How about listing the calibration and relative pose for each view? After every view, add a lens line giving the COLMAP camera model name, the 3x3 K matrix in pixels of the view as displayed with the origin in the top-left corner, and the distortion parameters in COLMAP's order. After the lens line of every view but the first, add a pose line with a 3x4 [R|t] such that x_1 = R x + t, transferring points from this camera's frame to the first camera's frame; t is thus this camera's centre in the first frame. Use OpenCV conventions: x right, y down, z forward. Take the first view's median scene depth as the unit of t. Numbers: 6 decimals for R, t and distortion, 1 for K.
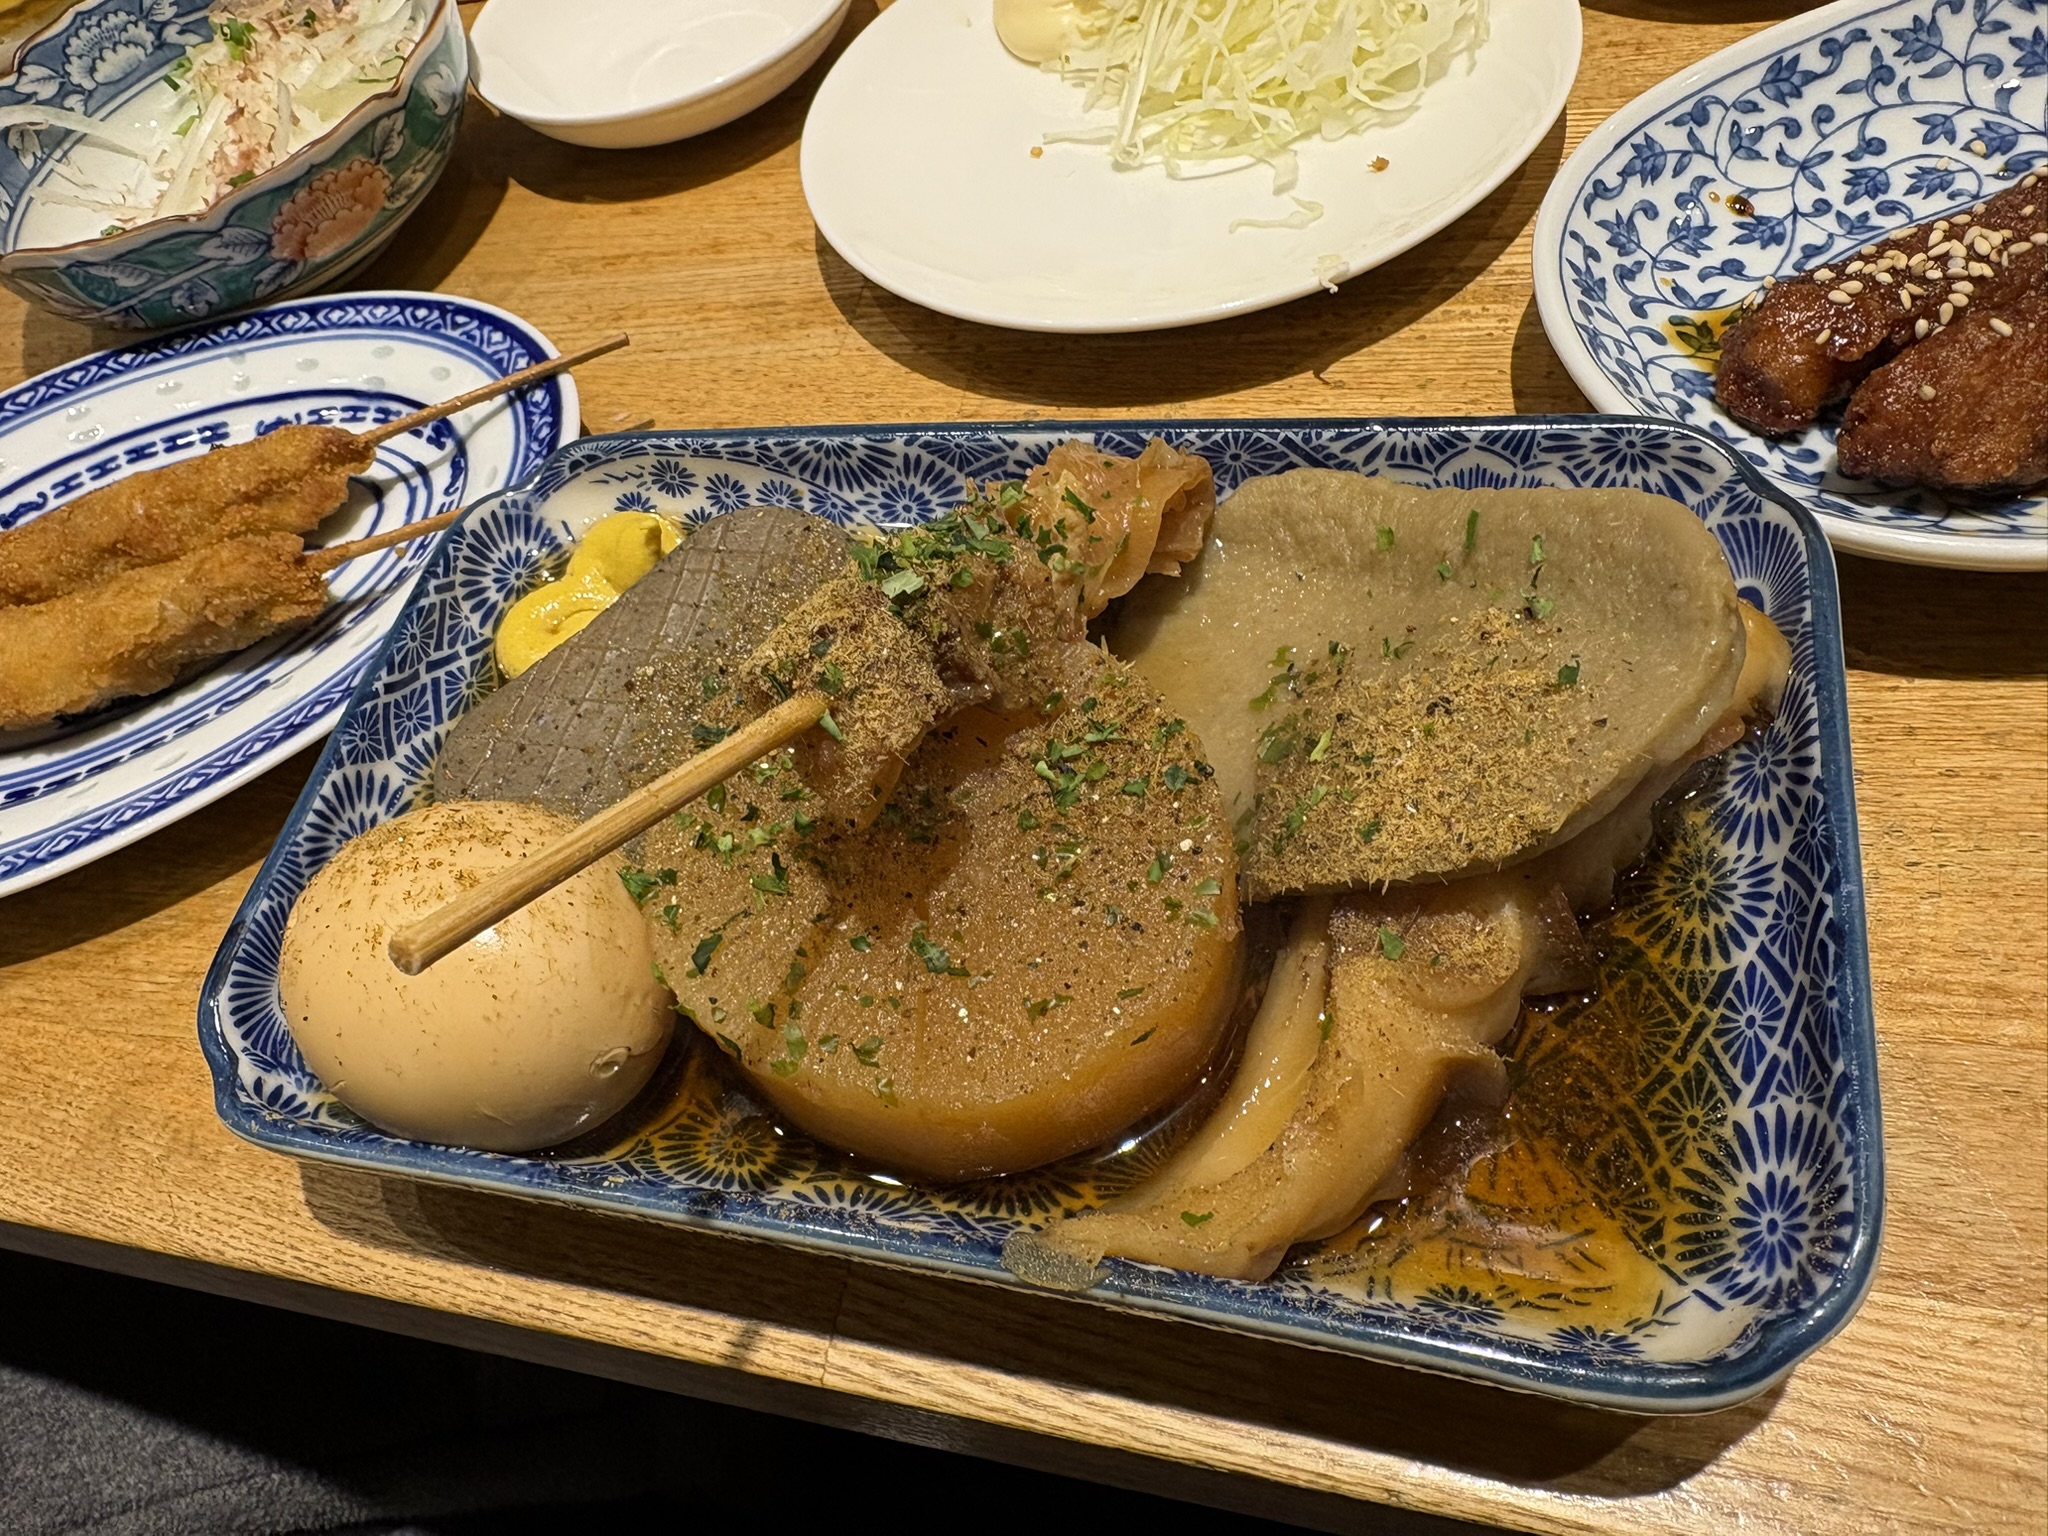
lens RADIAL K [[1654.4, 0, 1024.0], [0, 1654.4, 768.0], [0, 0, 1]] dist [0.052285, 0.002475]
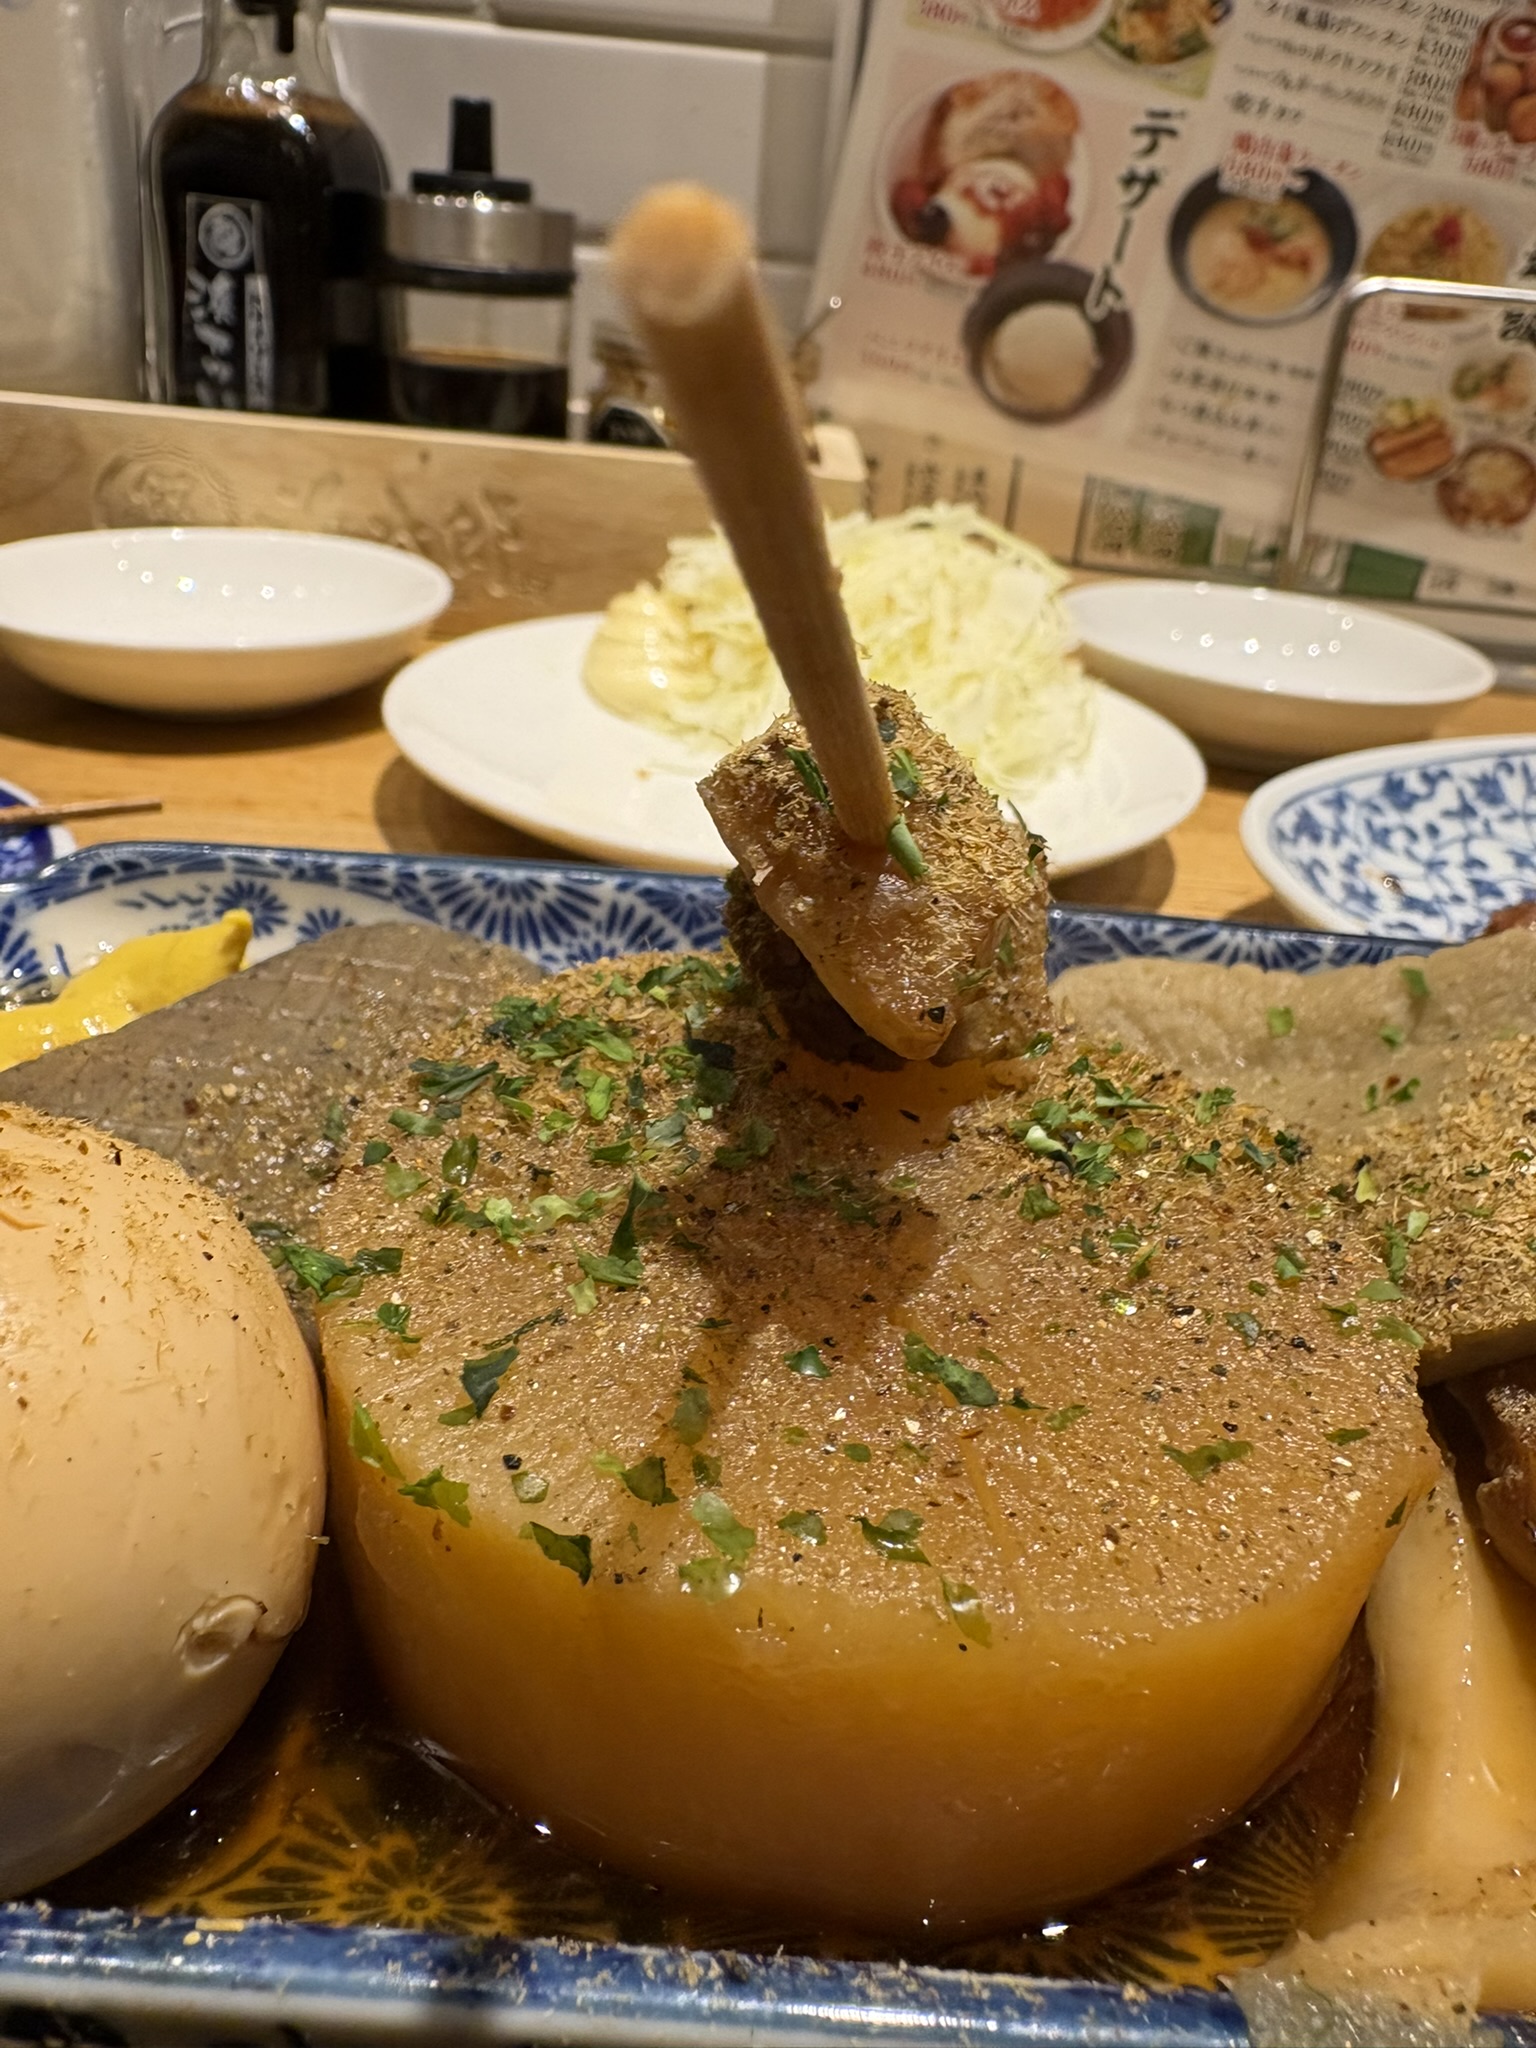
lens RADIAL K [[1530.0, 0, 729.3], [0, 1530.0, 1019.0], [0, 0, 1]] dist [0.015125, 0.003105]
pose [[0.931315, 0.171545, 0.321287, -0.233069], [0.016876, 0.860862, -0.508558, 0.203354], [-0.363825, 0.479050, 0.798839, 0.455957]]
